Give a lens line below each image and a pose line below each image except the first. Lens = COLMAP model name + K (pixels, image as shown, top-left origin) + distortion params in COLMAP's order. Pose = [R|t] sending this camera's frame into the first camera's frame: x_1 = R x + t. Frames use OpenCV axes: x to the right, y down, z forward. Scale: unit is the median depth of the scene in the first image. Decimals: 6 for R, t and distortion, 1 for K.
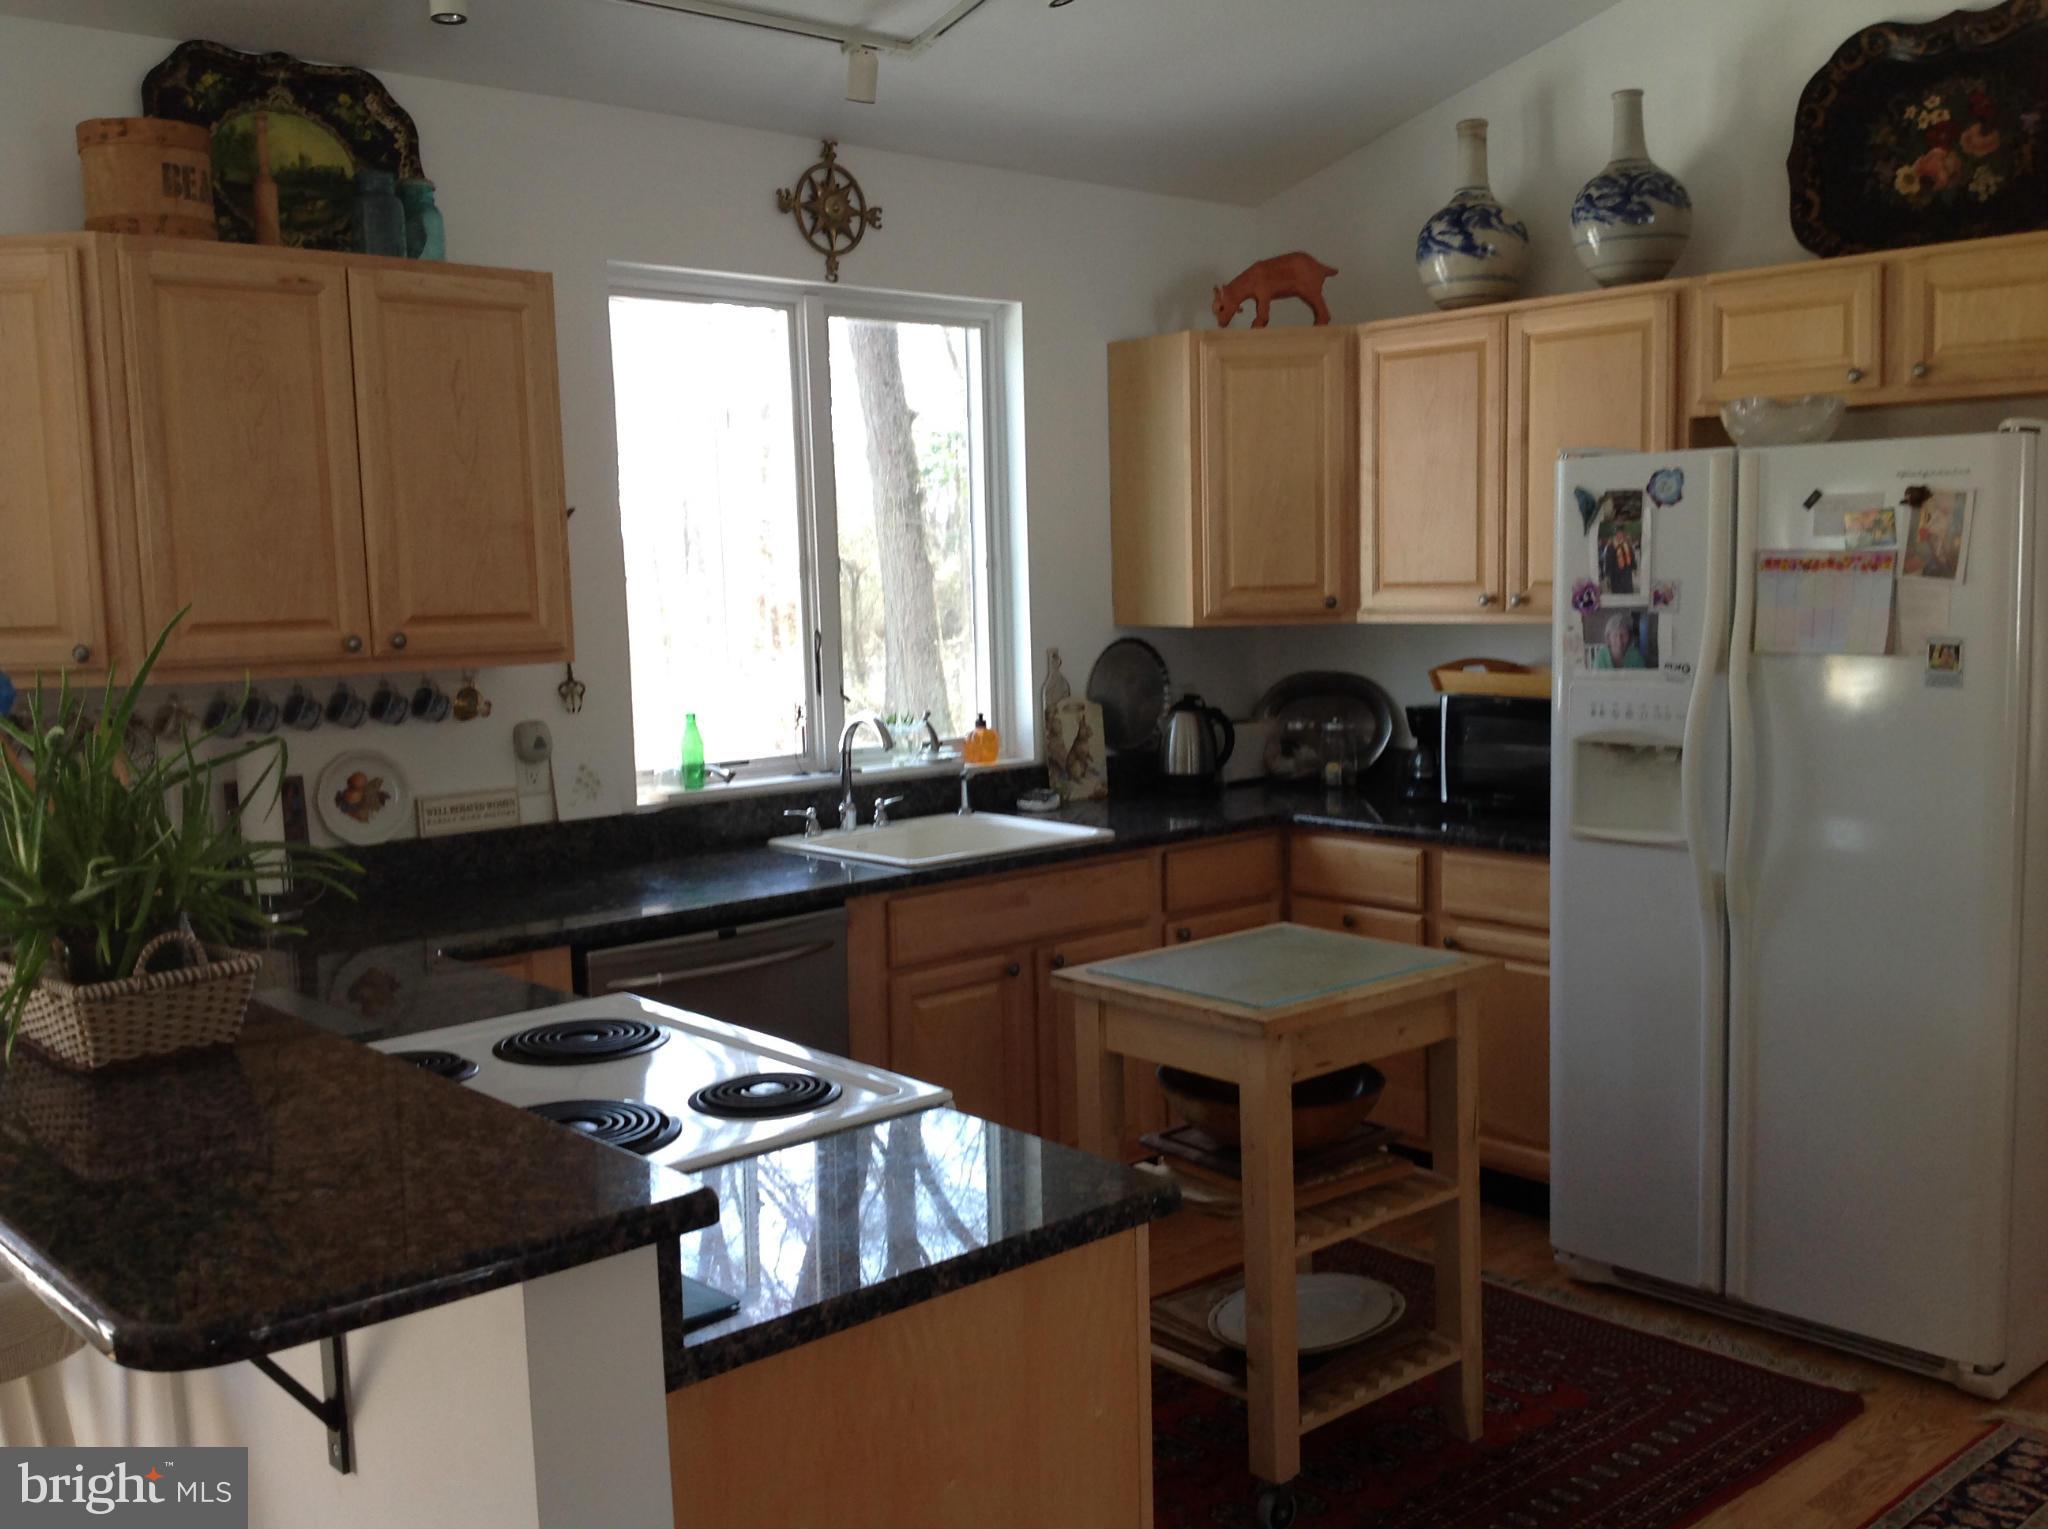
lens RADIAL K [[1951.5, 0, 1024.0], [0, 1951.5, 764.5], [0, 0, 1]] dist [0.160987, -0.380576]
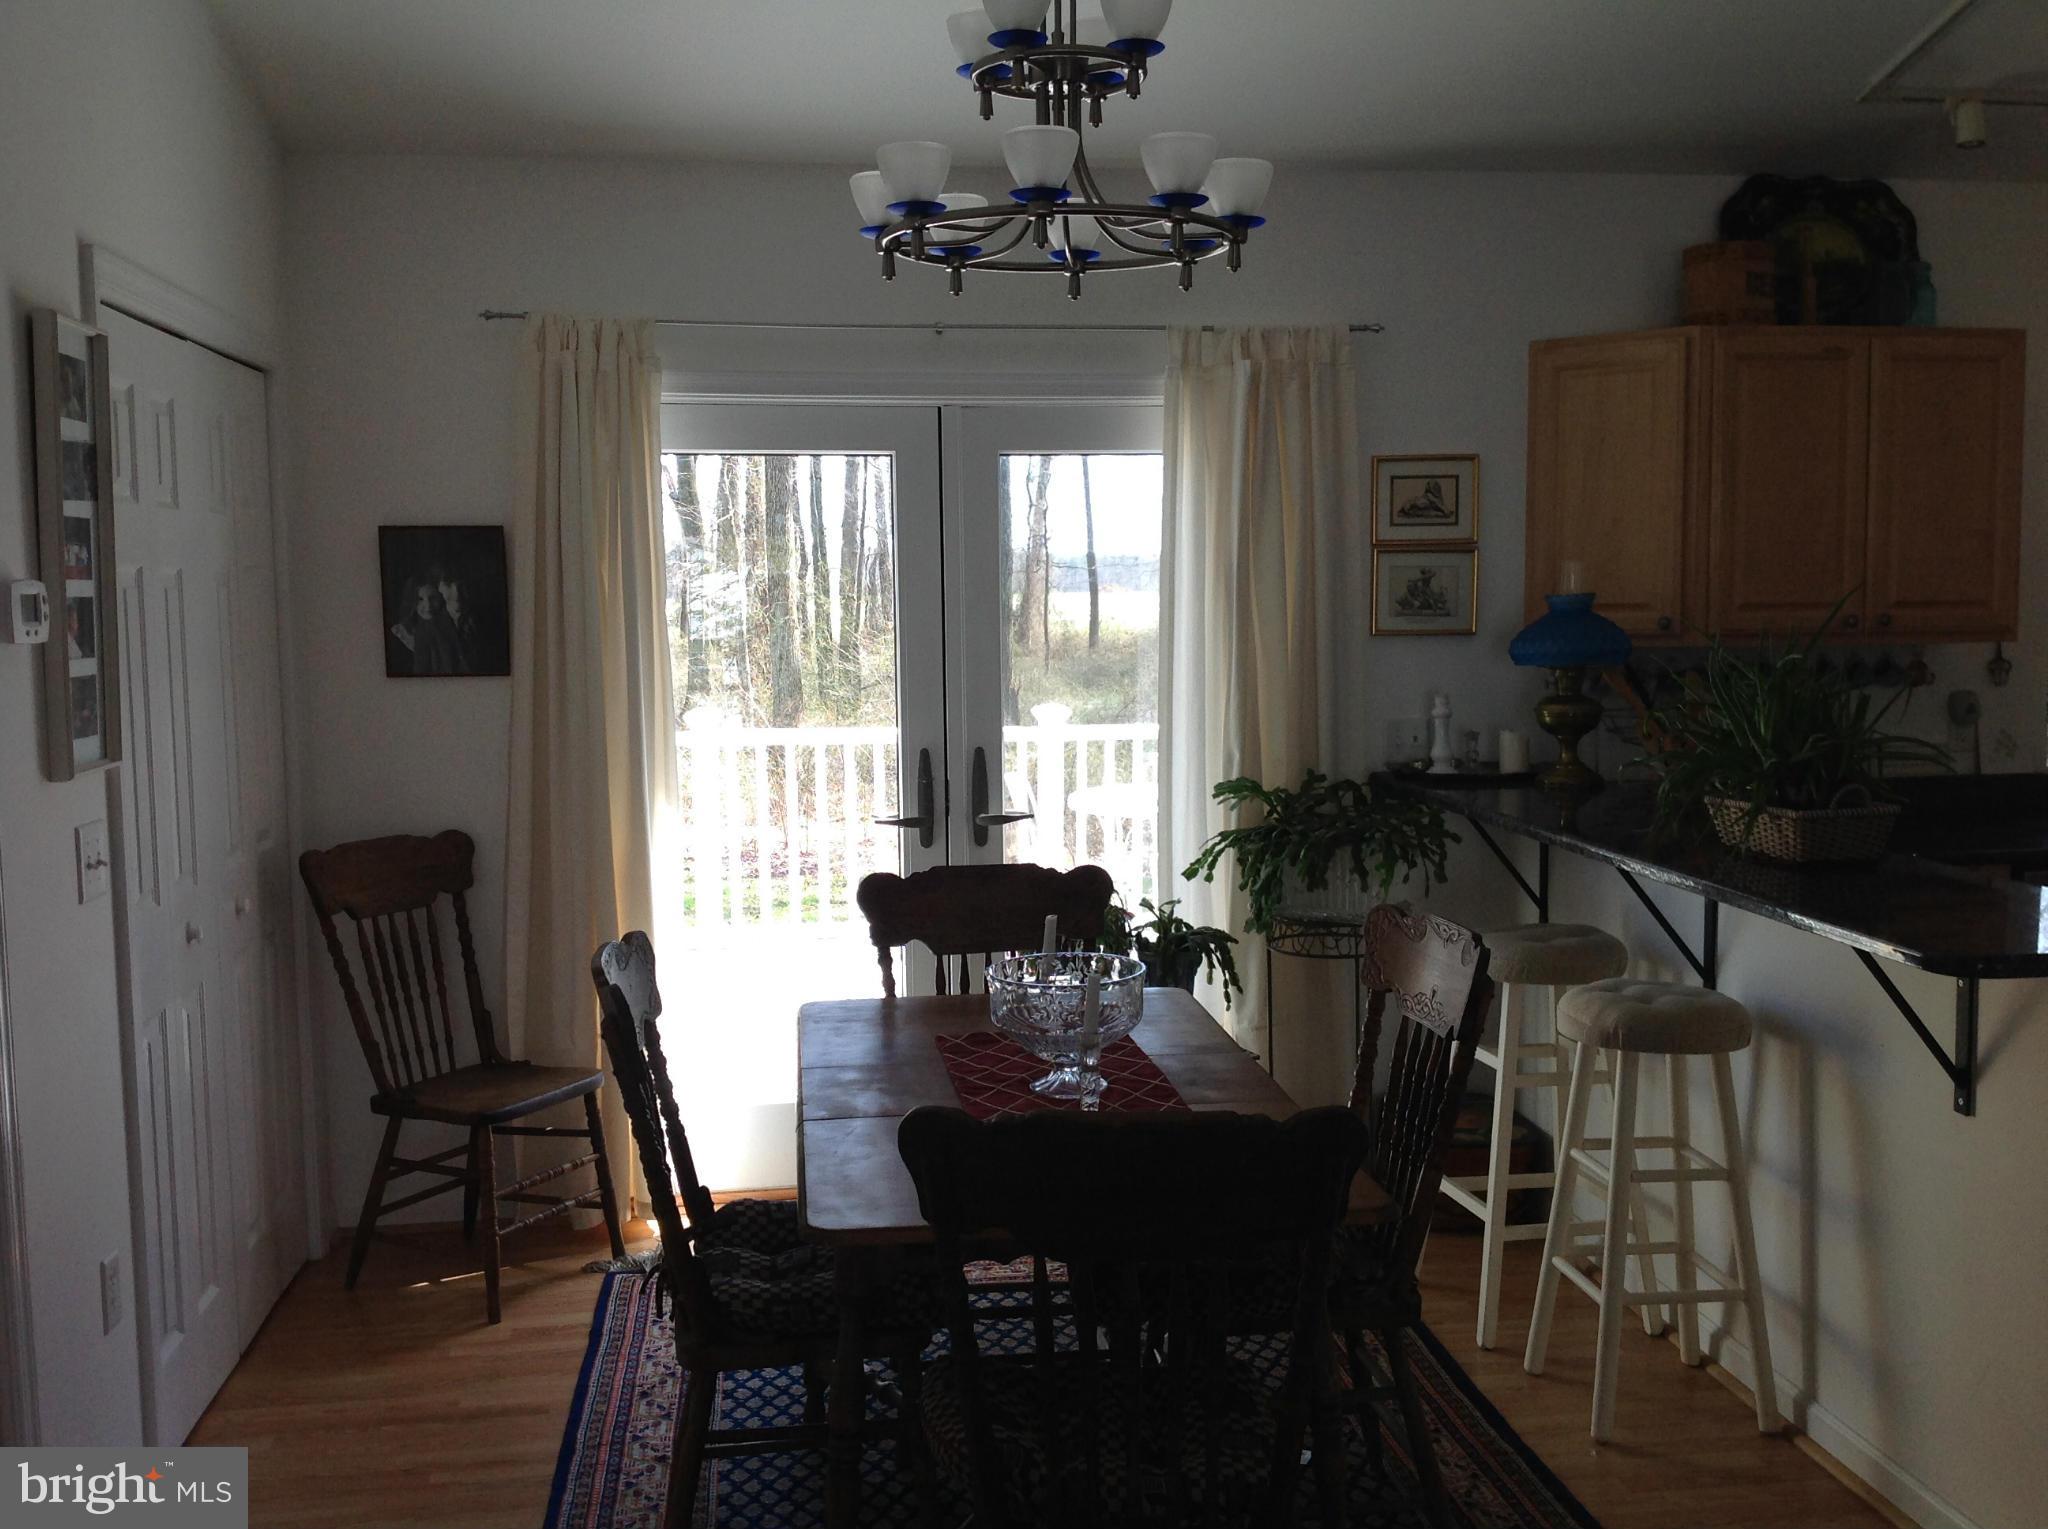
lens RADIAL K [[1951.5, 0, 1024.0], [0, 1951.5, 764.5], [0, 0, 1]] dist [0.160987, -0.380576]
pose [[0.824141, 0.064931, -0.562650, -0.039125], [-0.066032, 0.997648, 0.018410, 0.042584], [0.562522, 0.021981, 0.826490, -0.369875]]
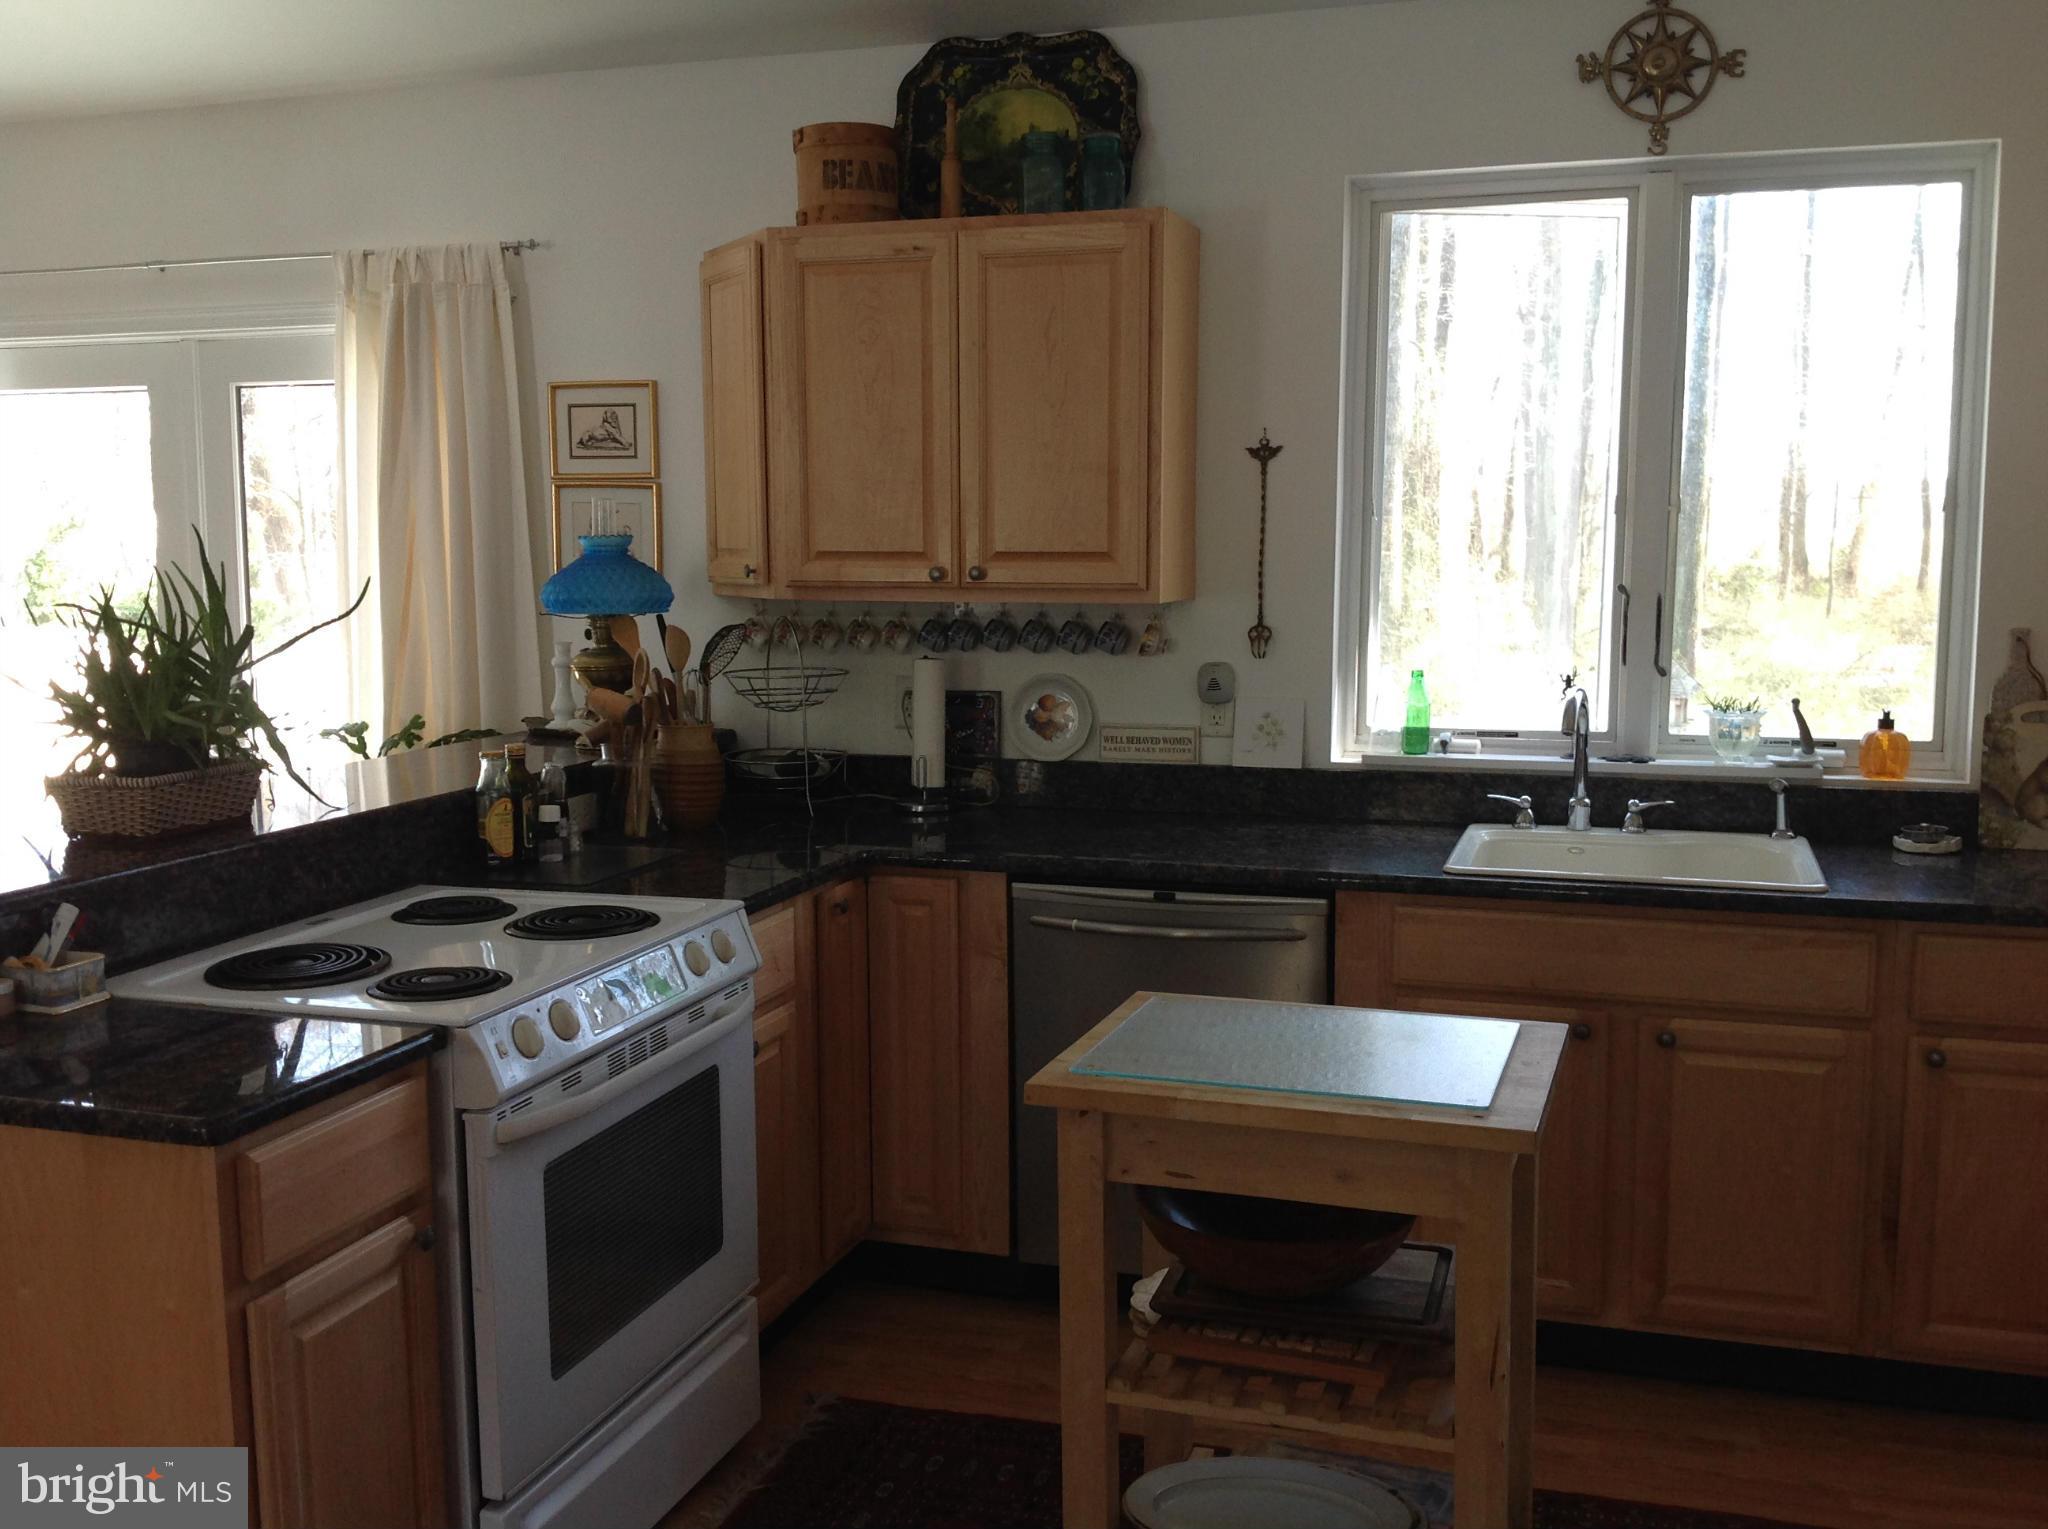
lens RADIAL K [[1951.5, 0, 1024.0], [0, 1951.5, 764.5], [0, 0, 1]] dist [0.160987, -0.380576]
pose [[0.502094, 0.124966, -0.855736, 0.591315], [-0.098235, 0.991342, 0.087131, -0.050706], [0.859215, 0.040315, 0.510023, 0.440512]]
